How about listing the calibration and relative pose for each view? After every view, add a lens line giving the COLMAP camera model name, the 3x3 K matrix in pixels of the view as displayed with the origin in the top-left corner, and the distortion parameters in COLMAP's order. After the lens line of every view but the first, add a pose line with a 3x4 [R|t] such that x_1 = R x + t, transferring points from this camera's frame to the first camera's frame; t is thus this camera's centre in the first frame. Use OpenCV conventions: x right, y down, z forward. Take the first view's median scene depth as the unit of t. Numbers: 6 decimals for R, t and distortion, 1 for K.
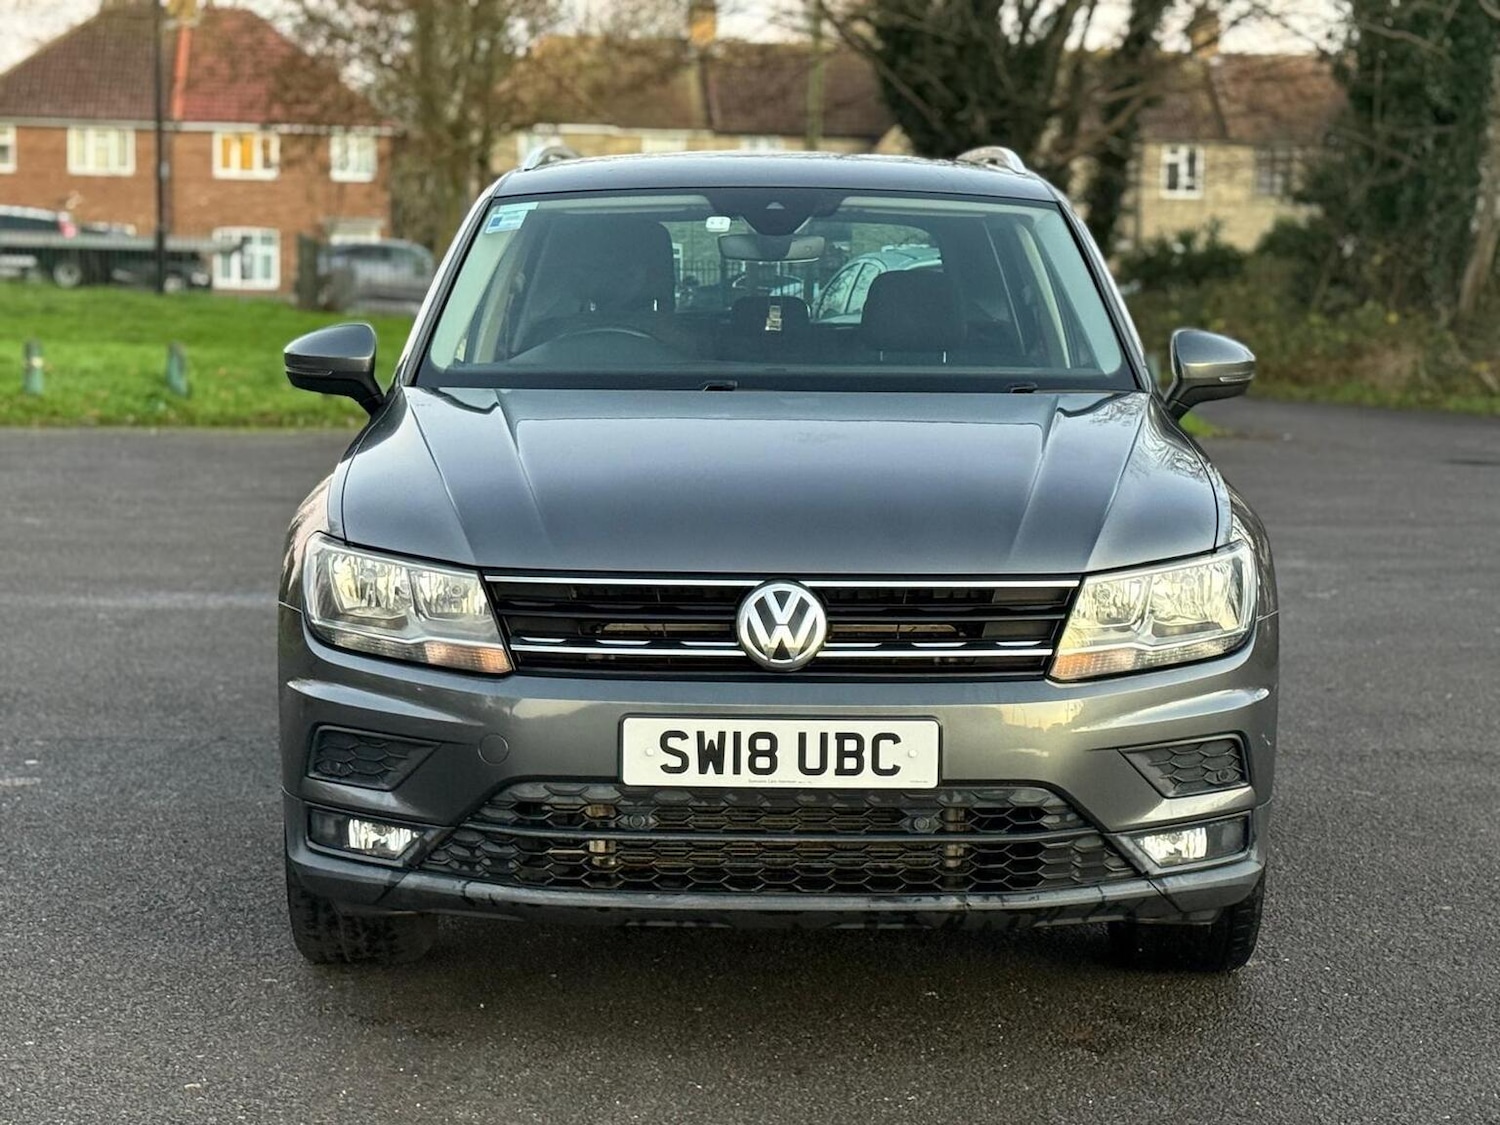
lens RADIAL K [[3159.4, 0, 739.0], [0, 3159.4, 587.2], [0, 0, 1]] dist [0.137015, 0.191170]
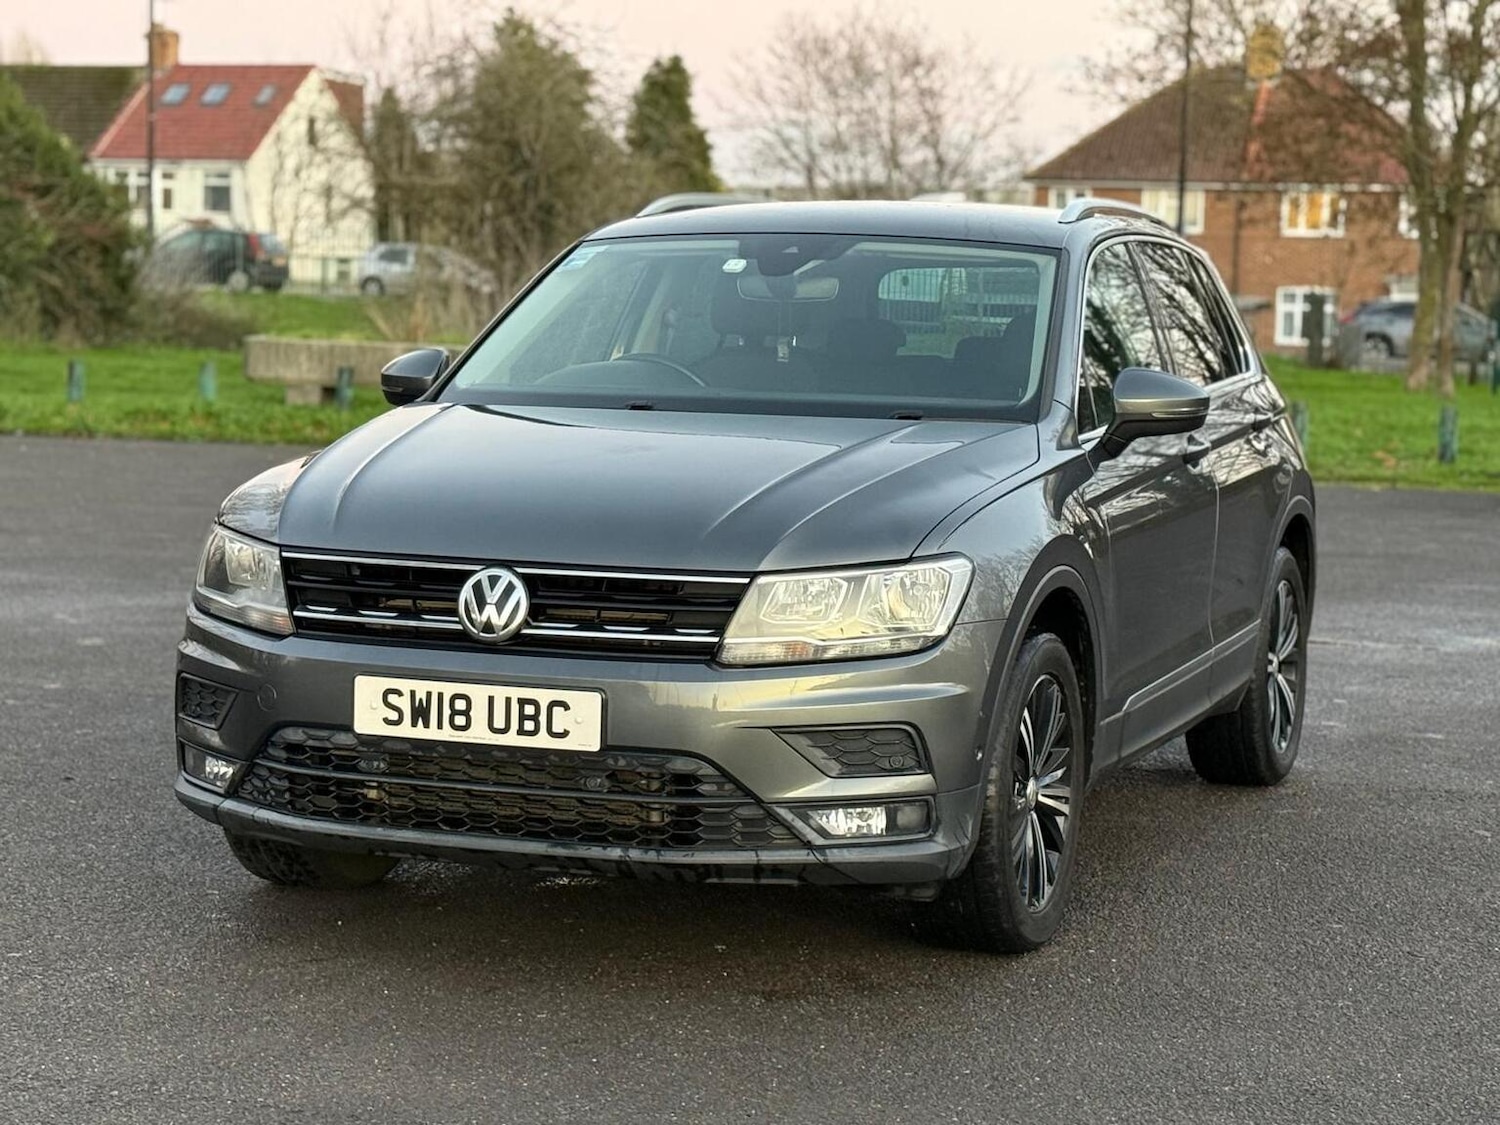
lens RADIAL K [[3142.9, 0, 647.6], [0, 3142.9, 596.6], [0, 0, 1]] dist [0.140966, 0.531035]
pose [[0.939343, 0.044933, -0.340024, 0.454547], [-0.051724, 0.998602, -0.010931, 0.018502], [0.339057, 0.027856, 0.940353, -0.069028]]
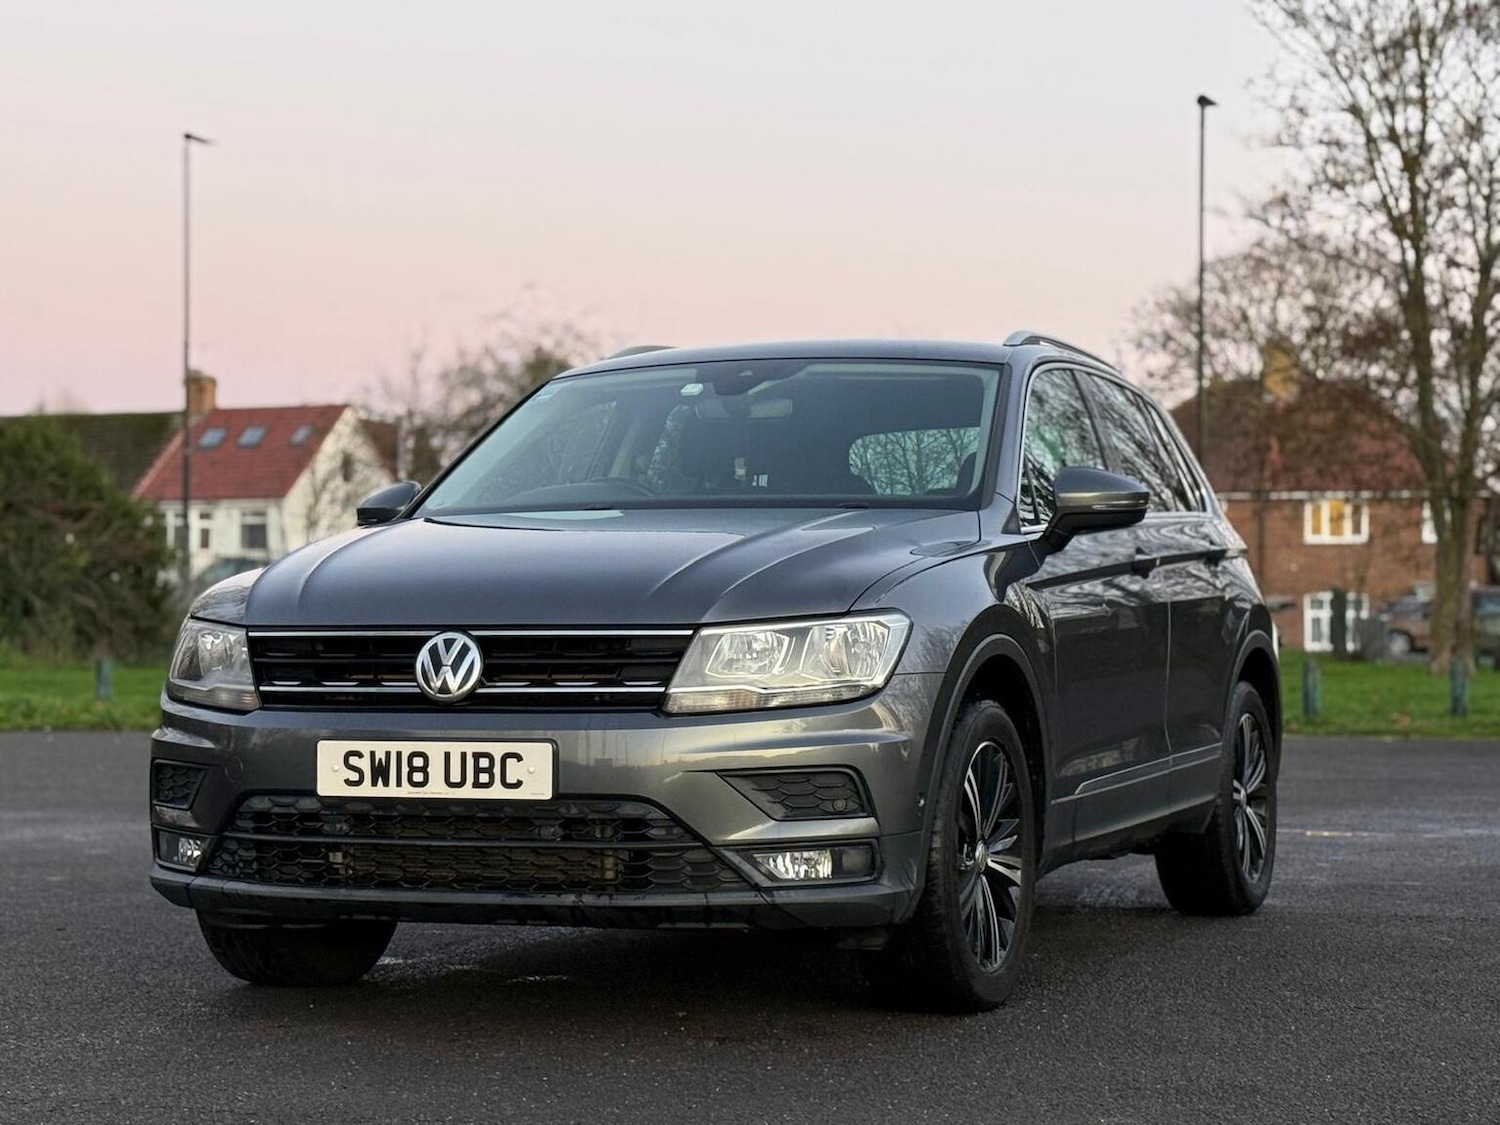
lens RADIAL K [[3142.9, 0, 647.6], [0, 3142.9, 596.6], [0, 0, 1]] dist [0.140966, 0.531035]
pose [[0.935282, -0.014032, -0.353624, 0.504240], [-0.029426, 0.992670, -0.117217, 0.122588], [0.352677, 0.120037, 0.928014, -0.092853]]
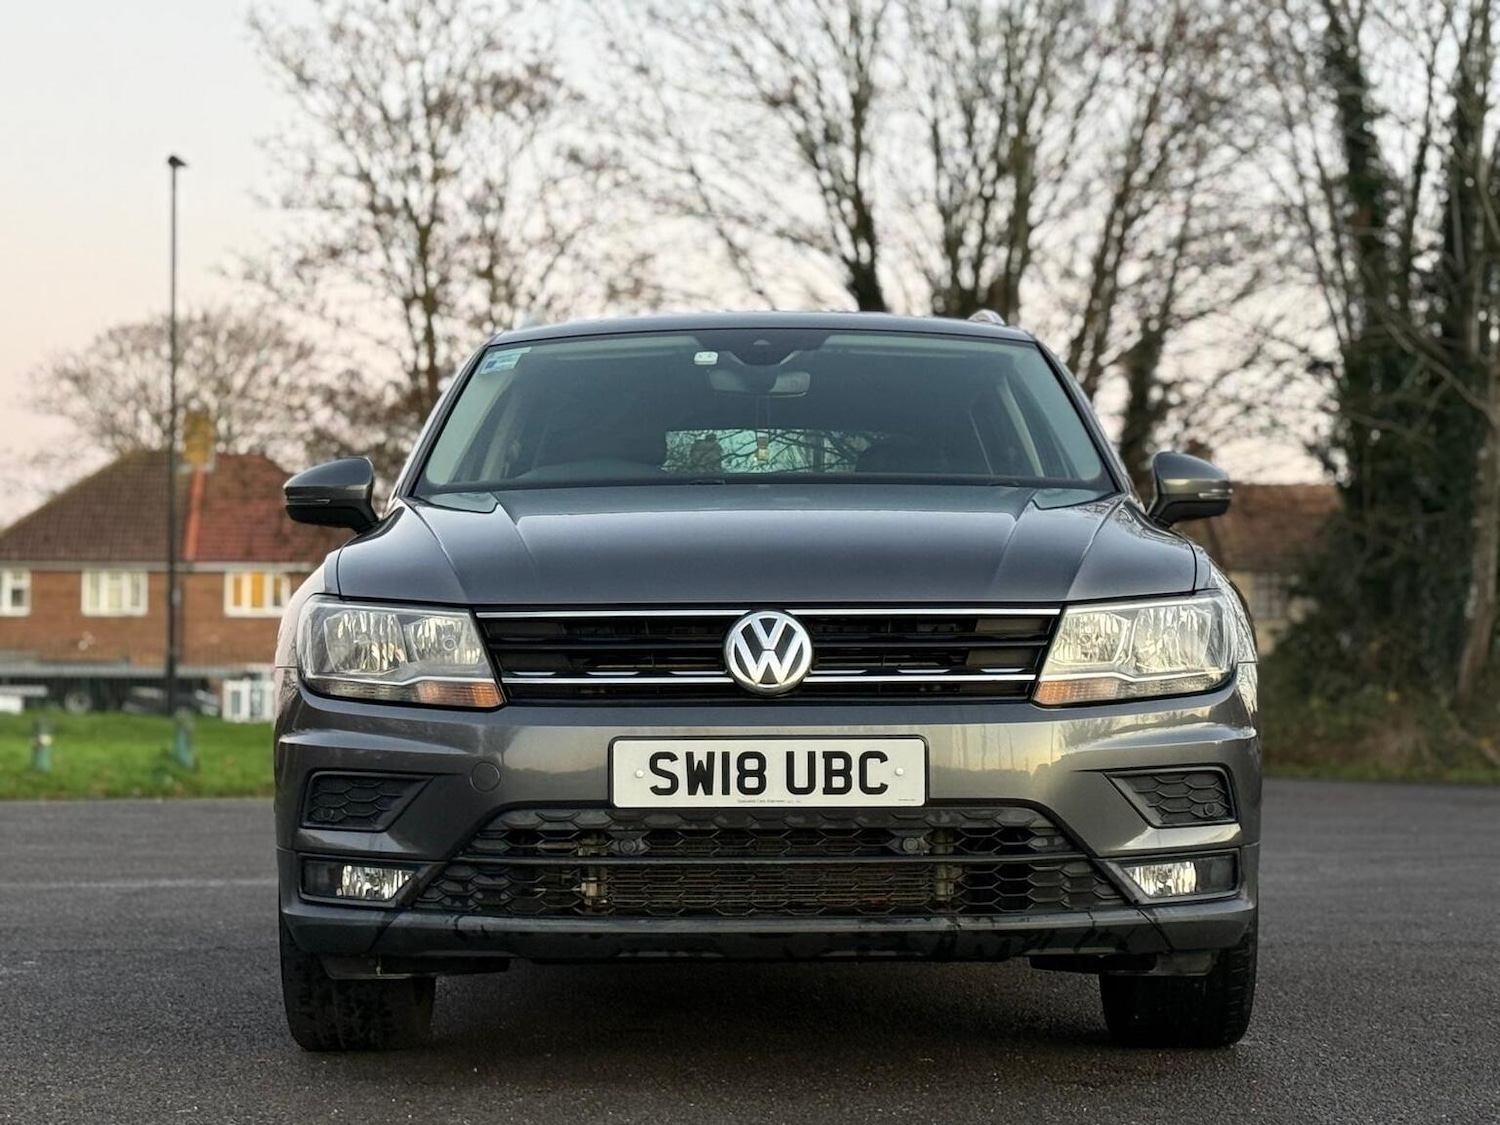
lens RADIAL K [[3159.4, 0, 739.0], [0, 3159.4, 587.2], [0, 0, 1]] dist [0.137015, 0.191170]
pose [[0.999896, -0.014323, -0.001620, 0.005894], [0.013950, 0.989831, -0.141560, 0.133330], [0.003631, 0.141523, 0.989928, -0.008606]]
